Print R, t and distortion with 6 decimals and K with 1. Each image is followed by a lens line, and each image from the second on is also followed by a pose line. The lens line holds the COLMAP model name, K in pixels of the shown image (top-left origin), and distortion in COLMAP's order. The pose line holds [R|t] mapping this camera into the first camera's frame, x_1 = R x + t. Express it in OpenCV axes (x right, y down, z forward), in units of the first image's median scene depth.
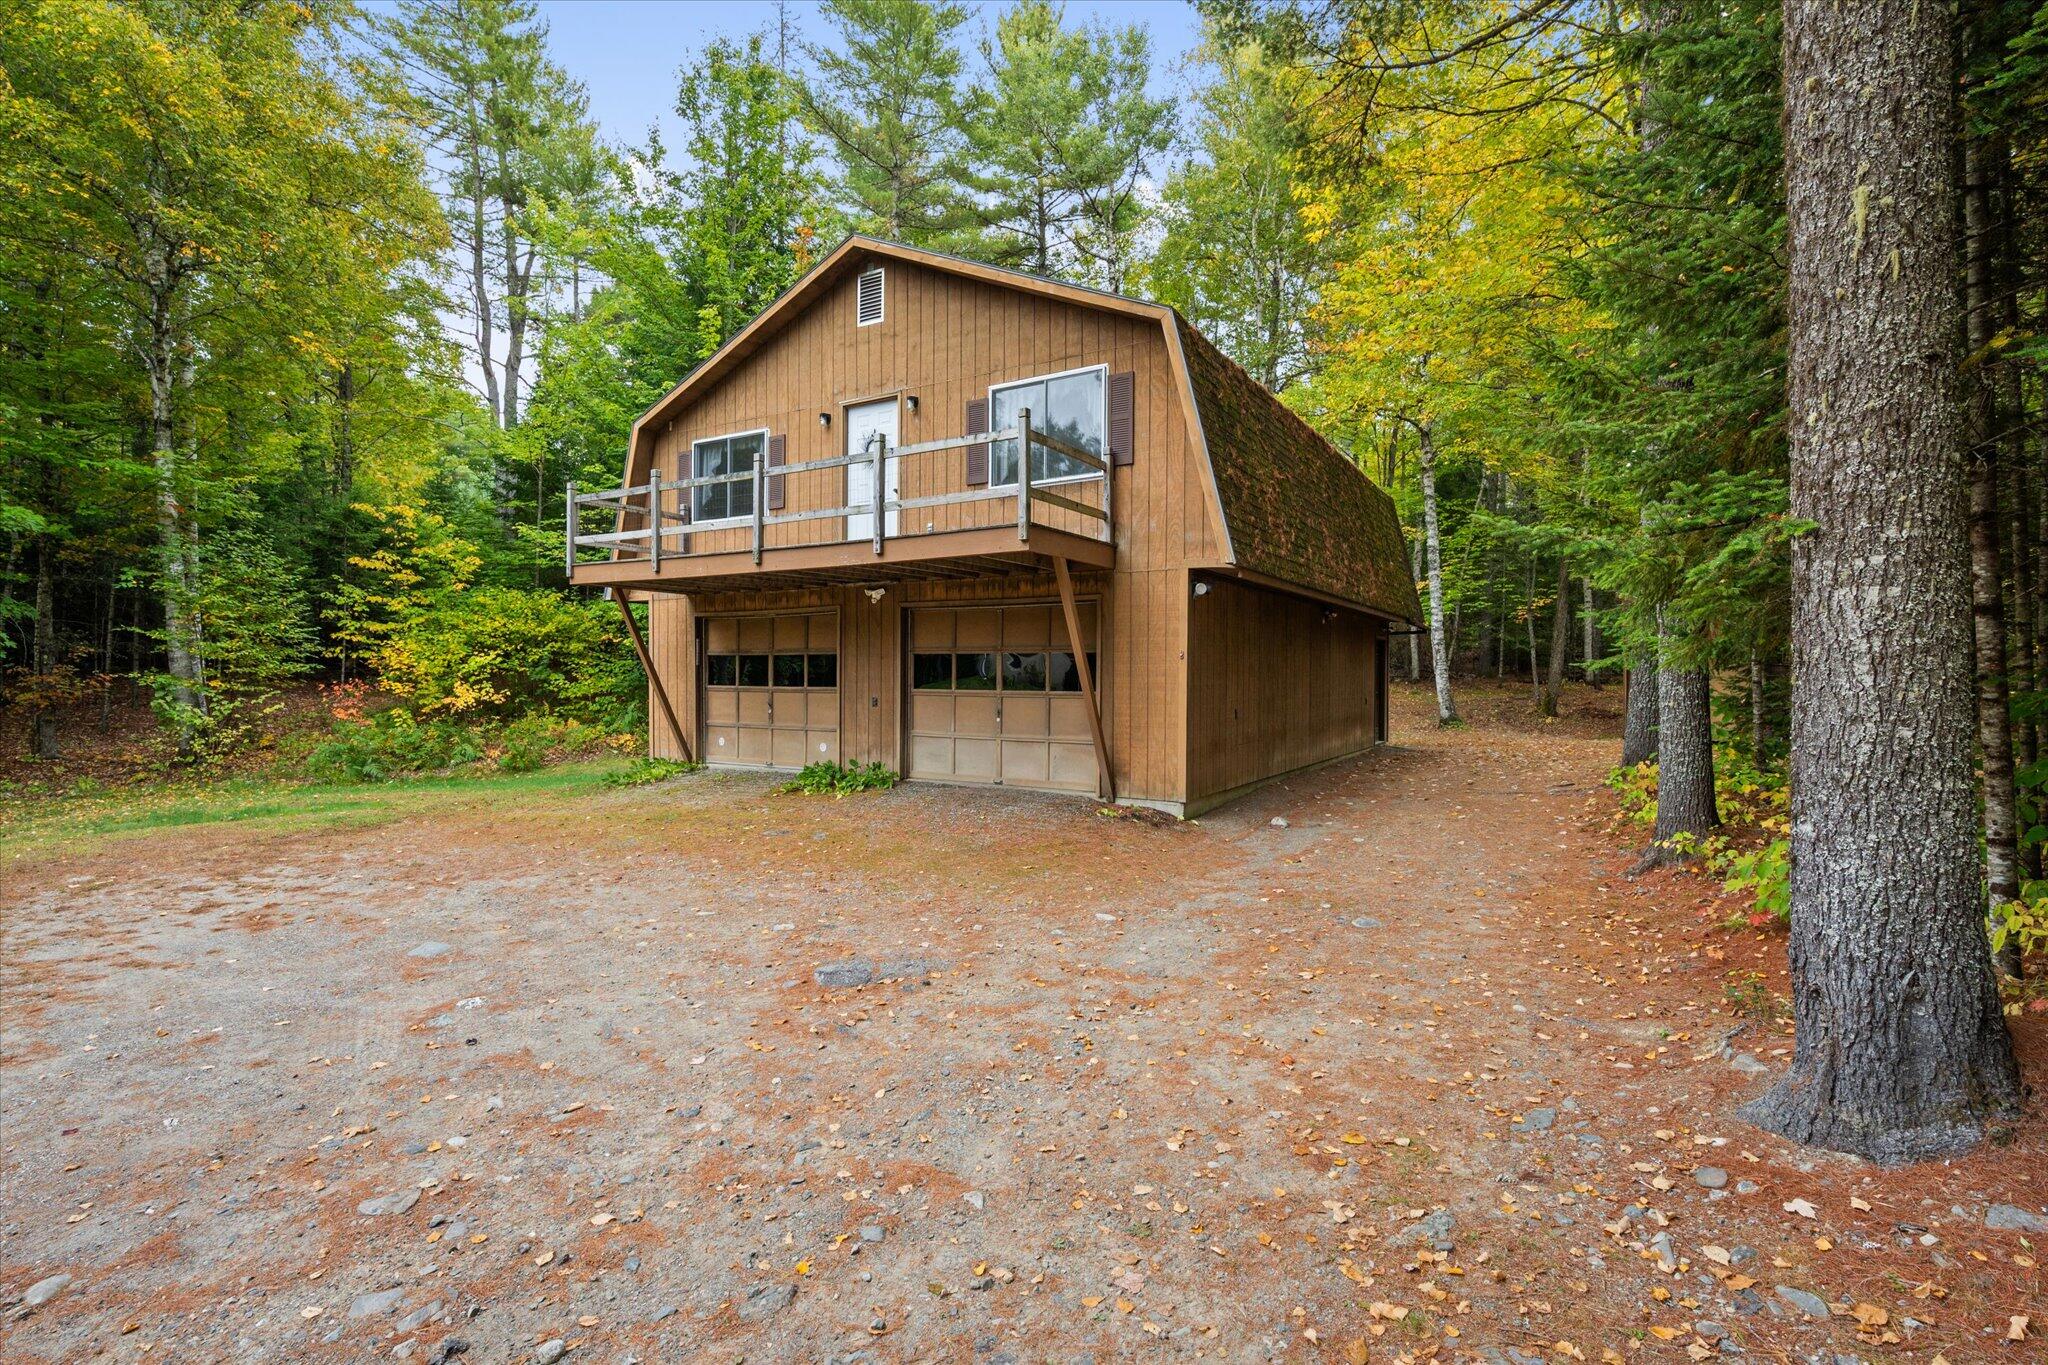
lens RADIAL K [[922.6, 0, 1020.5], [0, 922.6, 720.4], [0, 0, 1]] dist [0.000652, 0.000036]
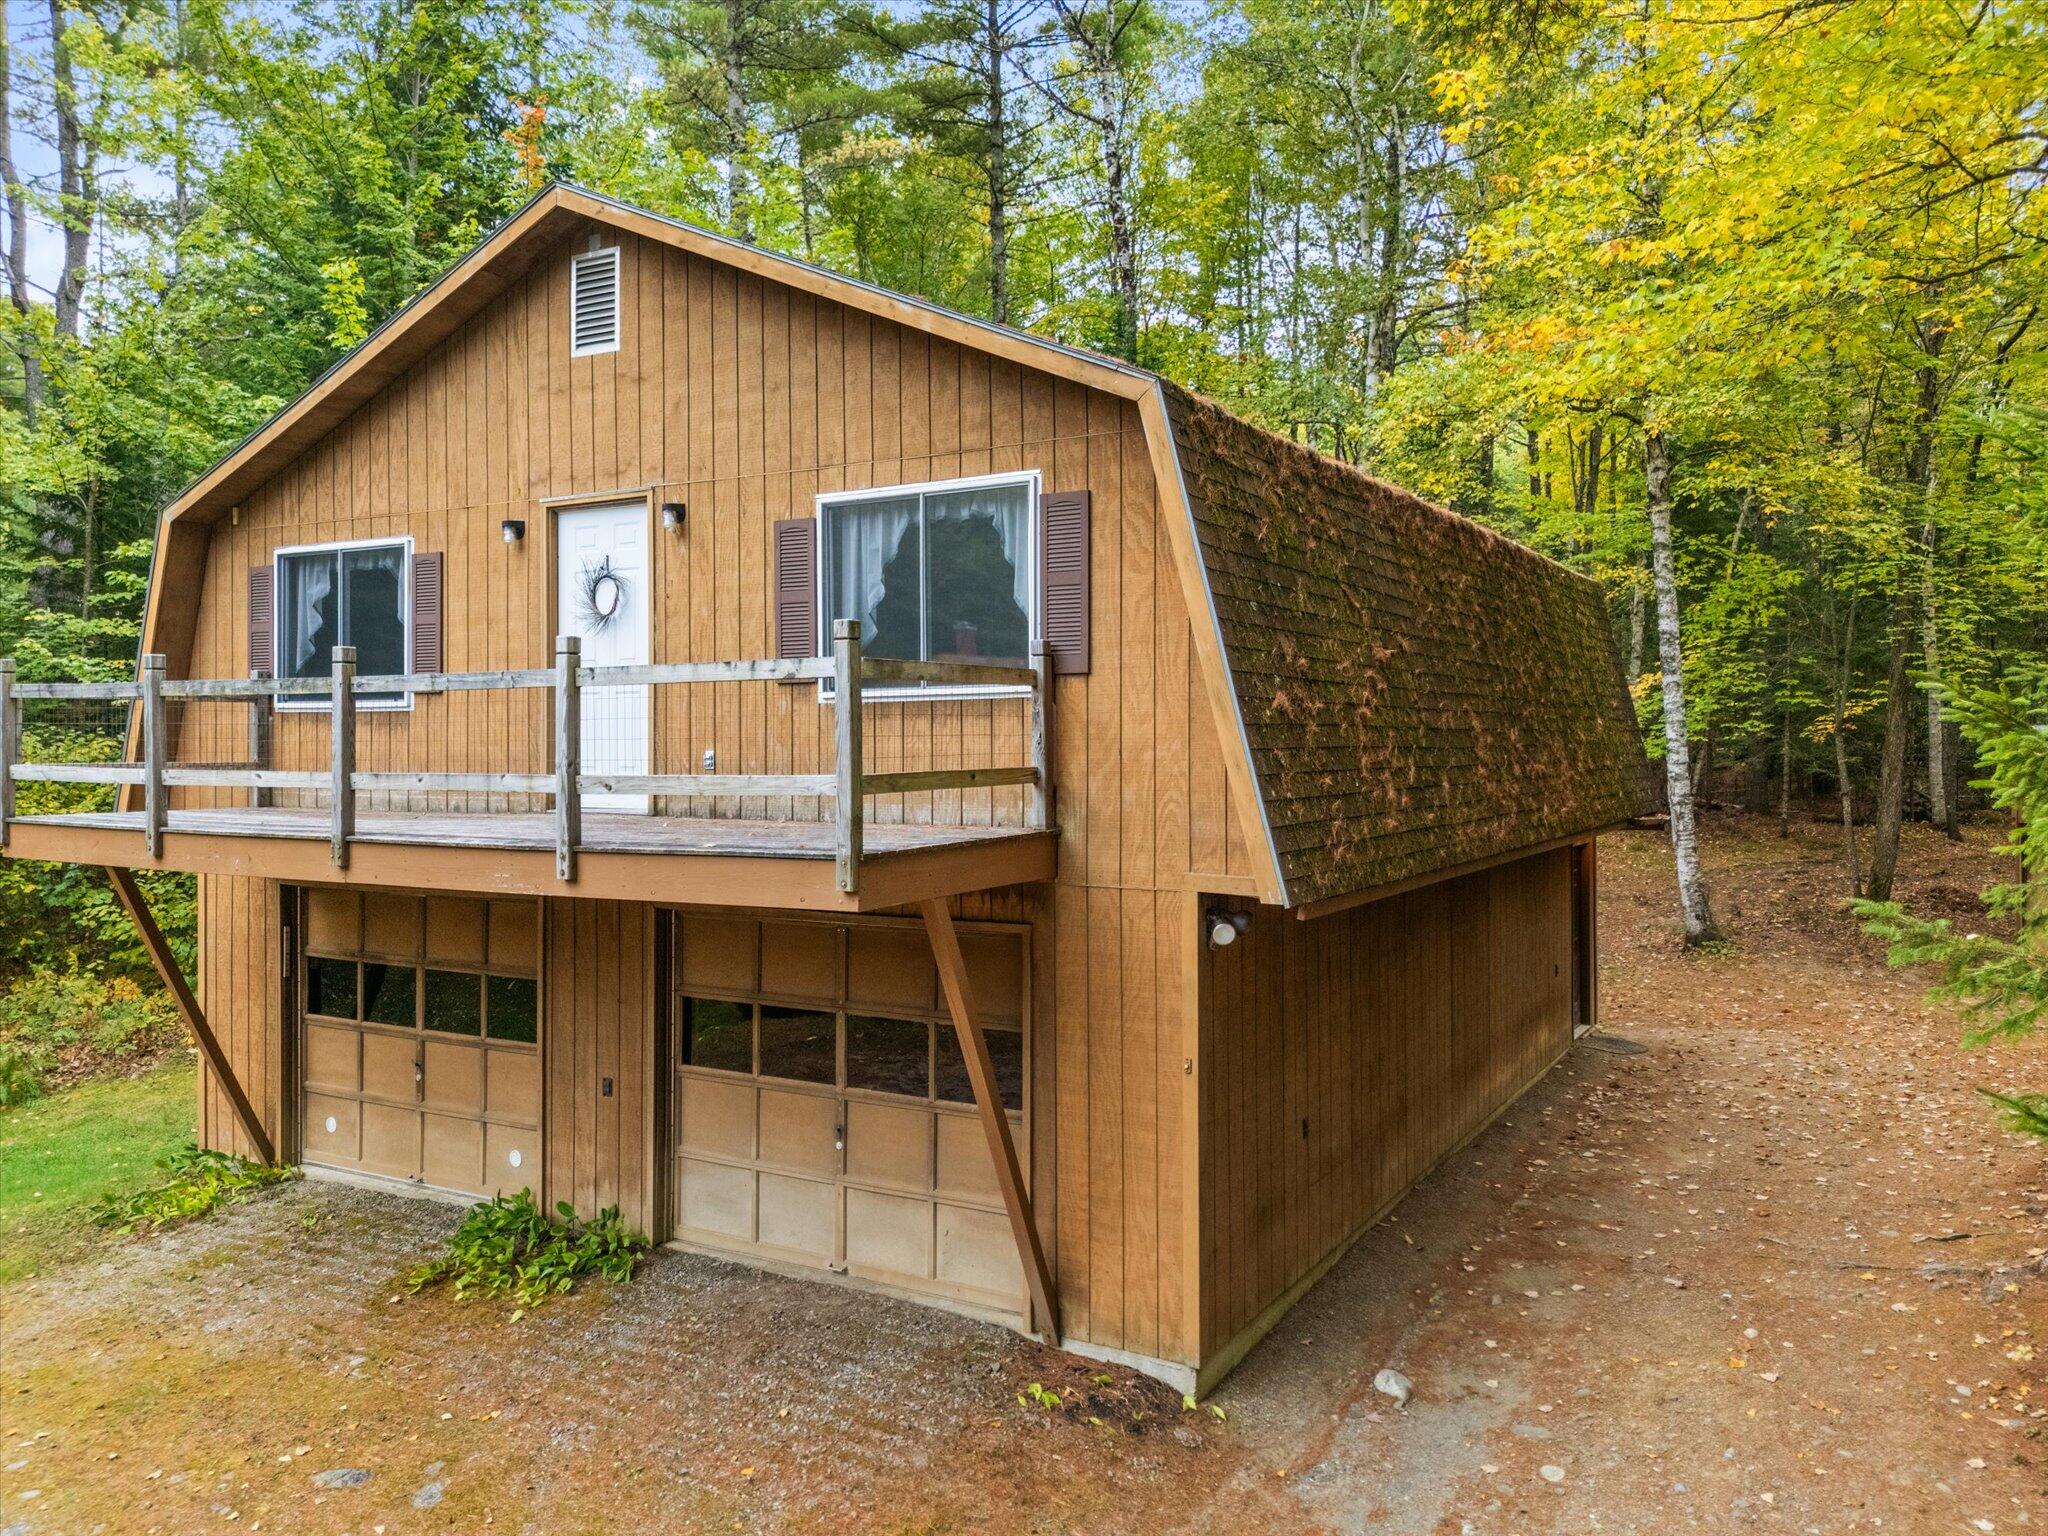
lens RADIAL K [[1481.3, 0, 1024.4], [0, 1481.3, 780.2], [0, 0, 1]] dist [0.047911, -0.020120]
pose [[0.999825, -0.007754, 0.017014, 0.061302], [0.007982, 0.999878, -0.013395, -0.177134], [-0.016908, 0.013528, 0.999766, 0.163693]]
